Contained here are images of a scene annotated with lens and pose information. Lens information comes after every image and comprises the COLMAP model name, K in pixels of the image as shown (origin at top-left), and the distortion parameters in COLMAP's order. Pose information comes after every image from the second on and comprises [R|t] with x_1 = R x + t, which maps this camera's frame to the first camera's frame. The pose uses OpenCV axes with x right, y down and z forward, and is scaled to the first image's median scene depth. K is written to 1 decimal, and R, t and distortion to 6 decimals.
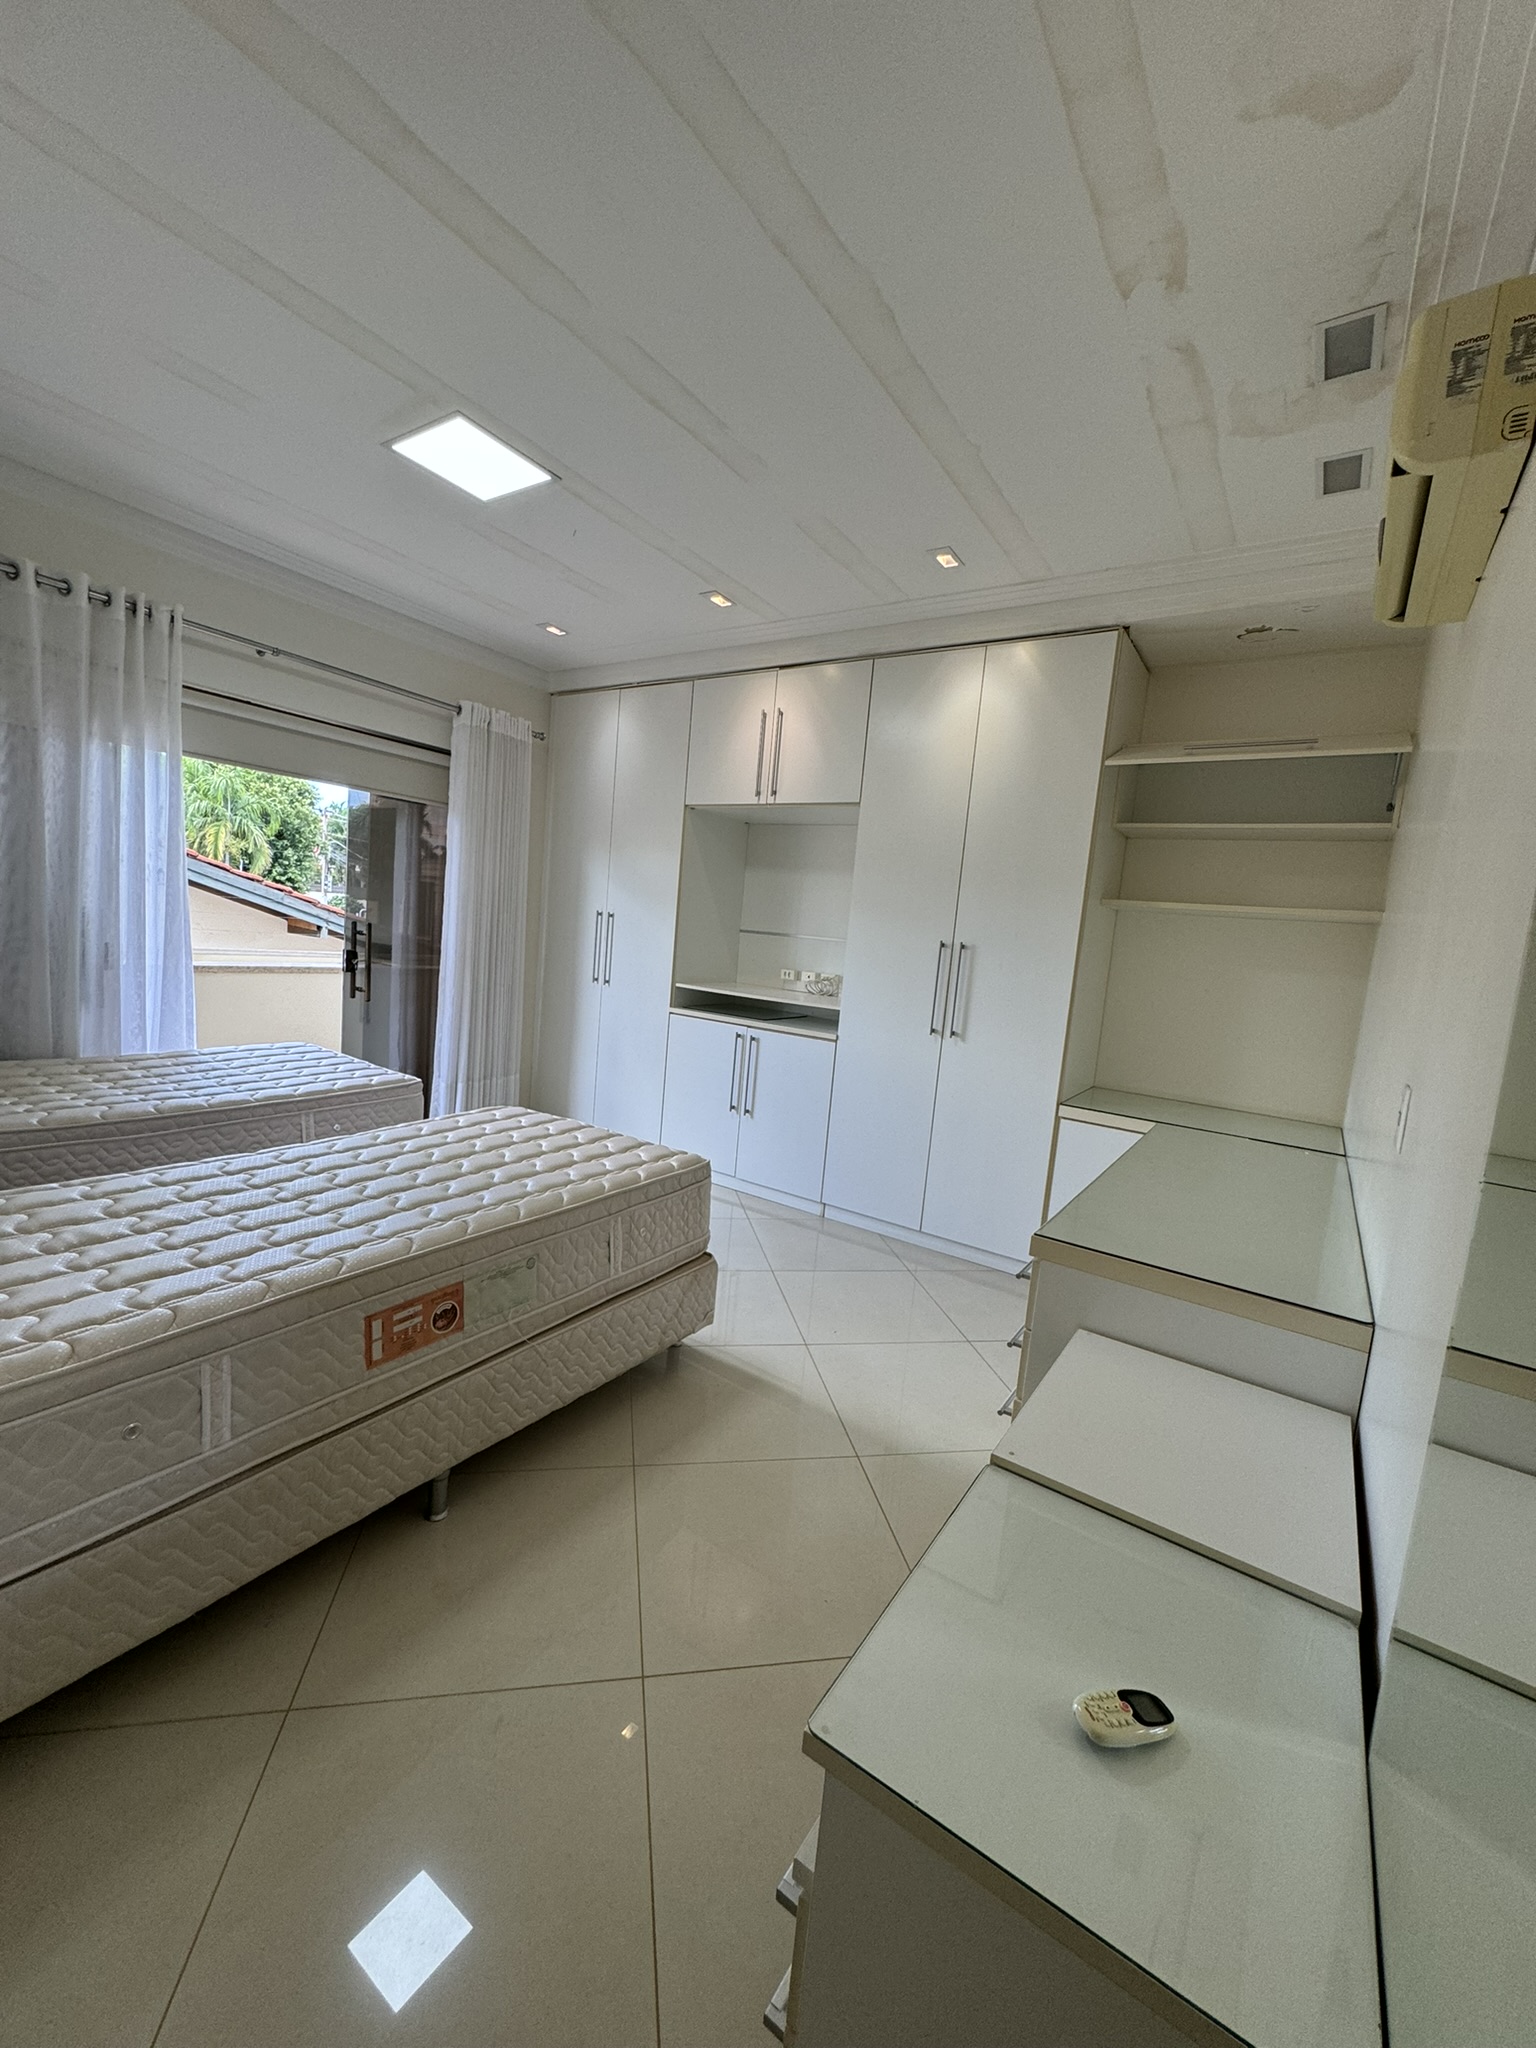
lens RADIAL K [[822.1, 0, 759.4], [0, 822.1, 1024.9], [0, 0, 1]] dist [-0.001258, 0.000416]
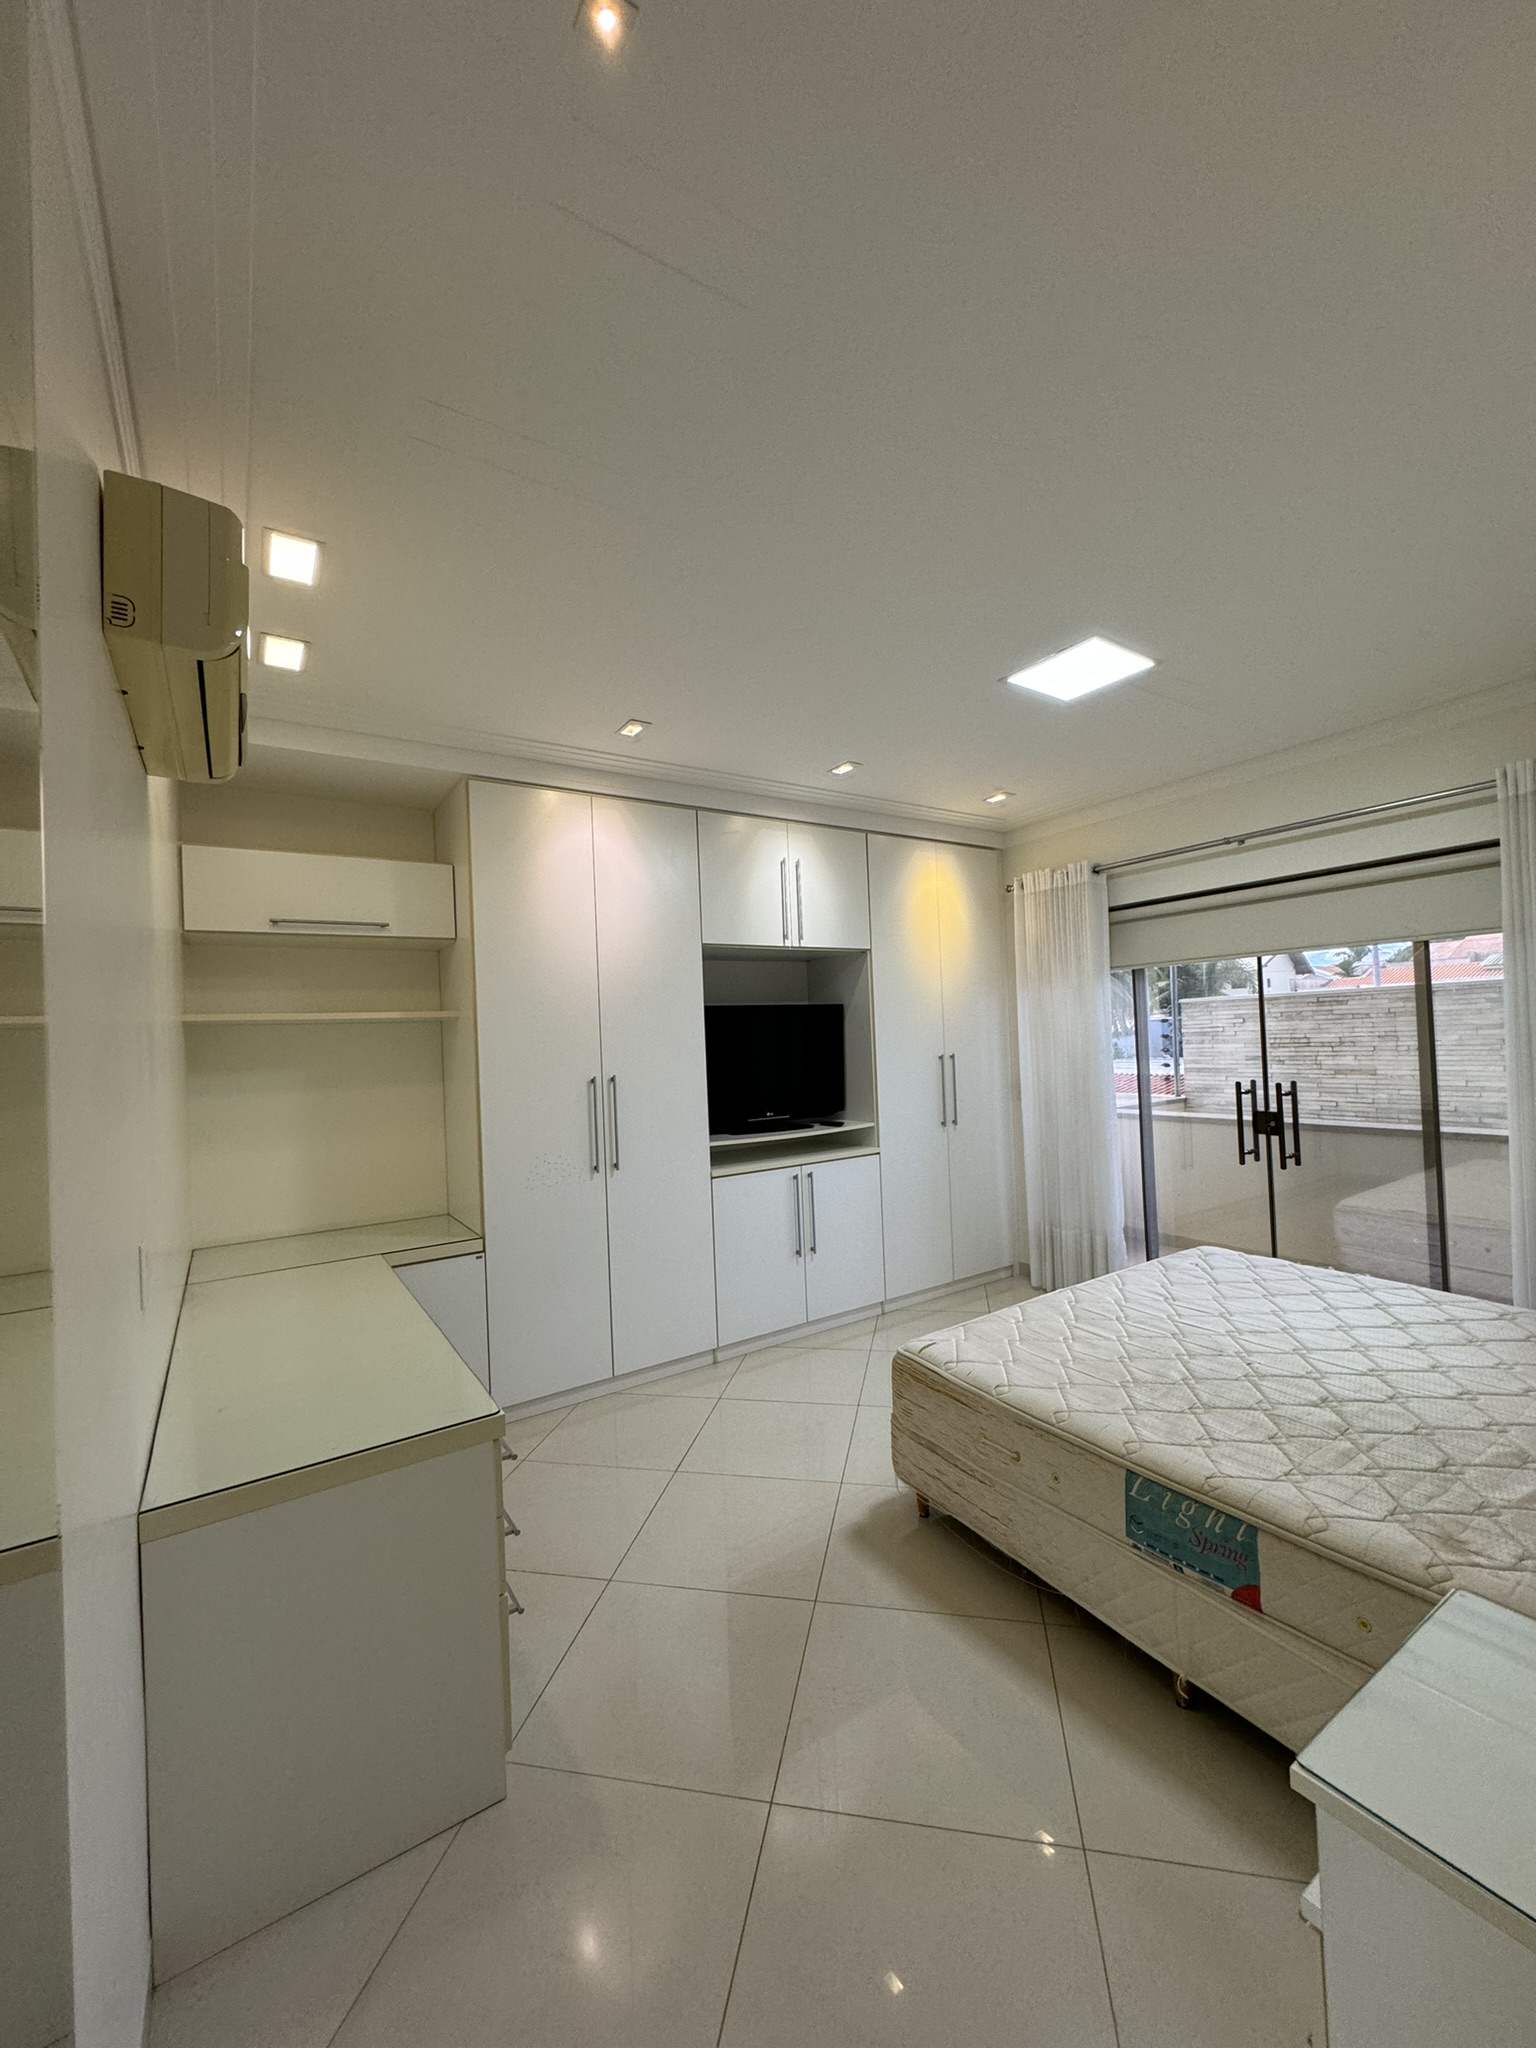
lens RADIAL K [[822.1, 0, 771.1], [0, 822.1, 1028.9], [0, 0, 1]] dist [-0.001258, 0.000416]
pose [[0.373888, -0.087035, 0.923381, -0.958490], [0.174298, 0.984442, 0.022215, -0.194830], [-0.910949, 0.152638, 0.383241, 0.642598]]
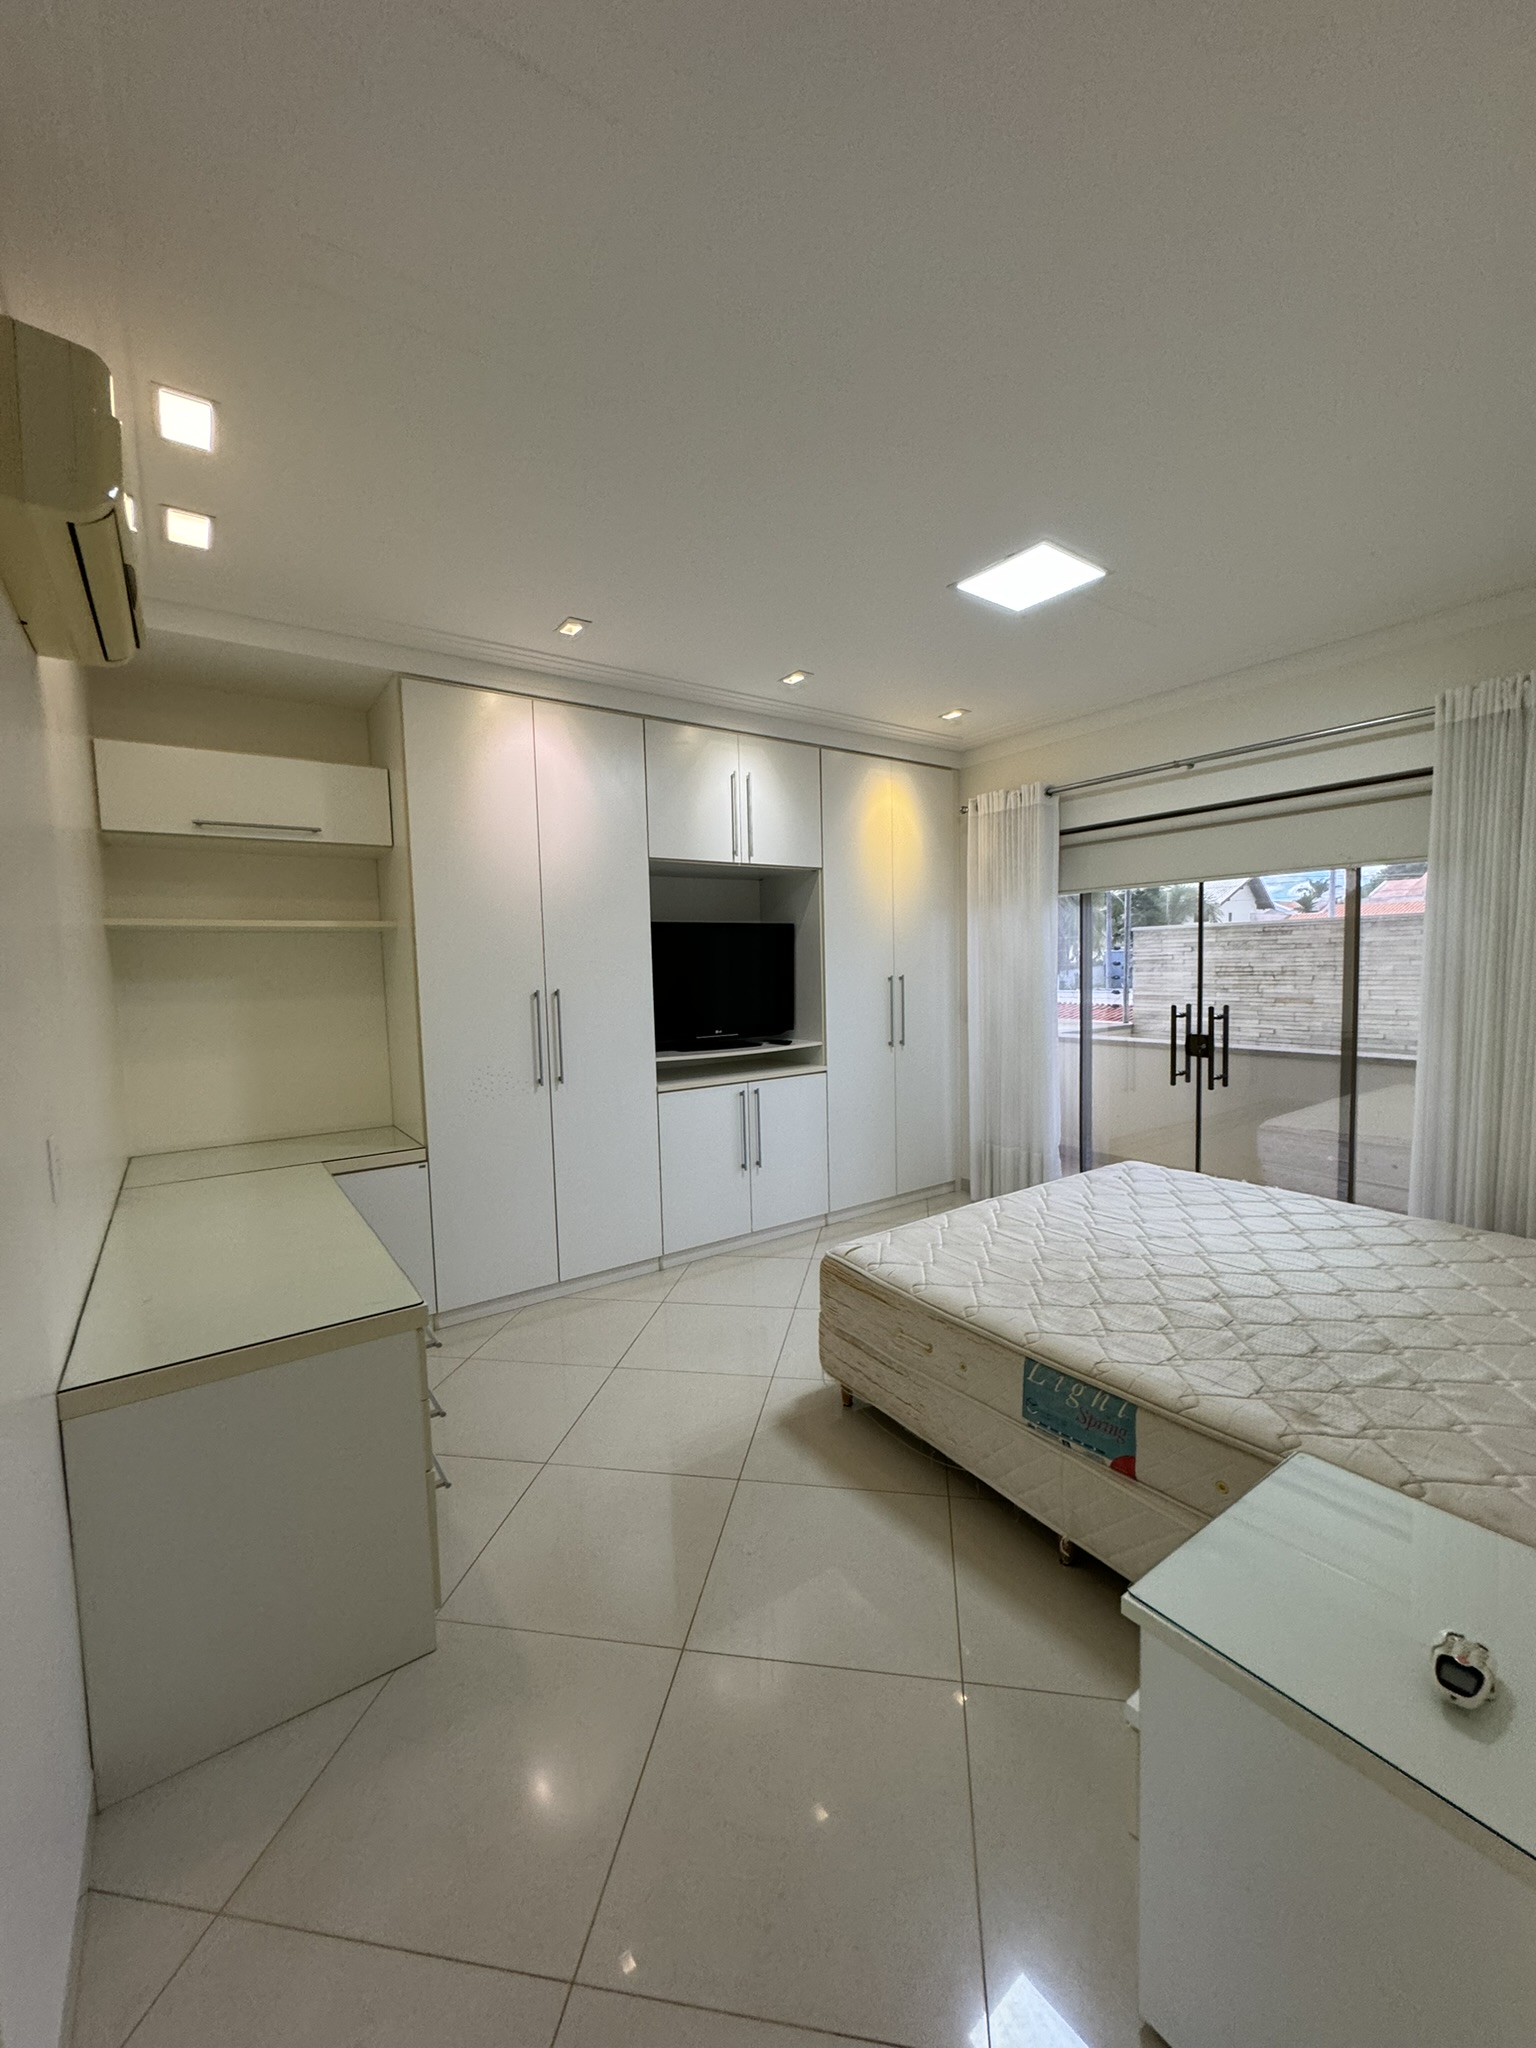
lens RADIAL K [[822.1, 0, 771.9], [0, 822.1, 1029.4], [0, 0, 1]] dist [-0.001258, 0.000416]
pose [[0.339438, -0.165225, 0.926004, -0.954672], [0.157305, 0.980559, 0.117297, -0.180510], [-0.927382, 0.105850, 0.358830, 0.618786]]
